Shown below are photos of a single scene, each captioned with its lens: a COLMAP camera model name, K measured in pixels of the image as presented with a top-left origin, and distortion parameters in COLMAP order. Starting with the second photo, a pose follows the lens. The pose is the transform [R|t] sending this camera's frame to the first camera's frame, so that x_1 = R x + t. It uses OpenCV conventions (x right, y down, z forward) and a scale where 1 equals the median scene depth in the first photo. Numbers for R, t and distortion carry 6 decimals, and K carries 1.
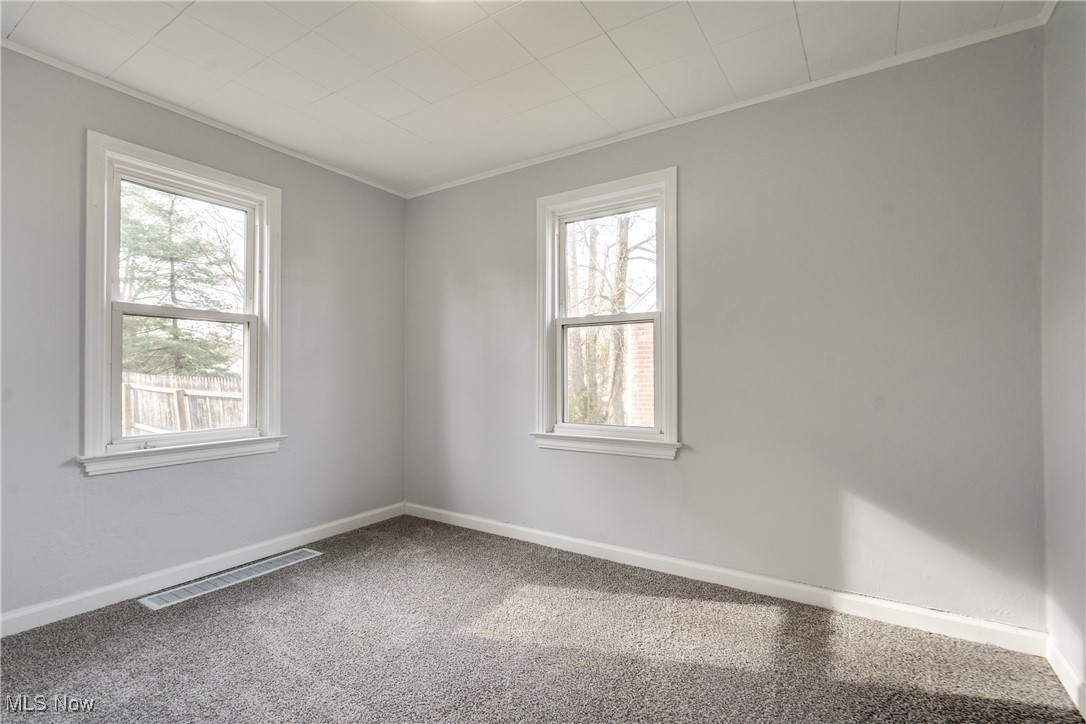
lens RADIAL K [[508.9, 0, 543.0], [0, 508.9, 362.0], [0, 0, 1]] dist [0.000446, 0.000302]
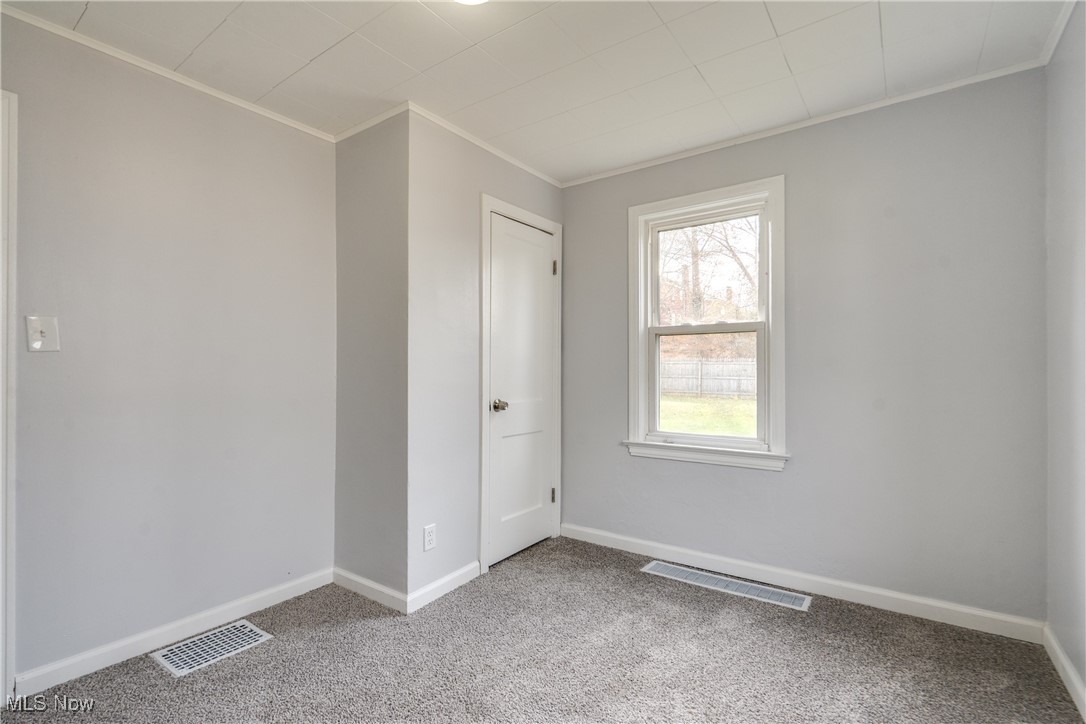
lens RADIAL K [[508.9, 0, 543.0], [0, 508.9, 362.0], [0, 0, 1]] dist [0.000446, 0.000302]
pose [[-0.061777, -0.013253, -0.998002, 0.420996], [0.025052, 0.999576, -0.014825, -0.014133], [0.997776, -0.025918, -0.061419, 0.687248]]
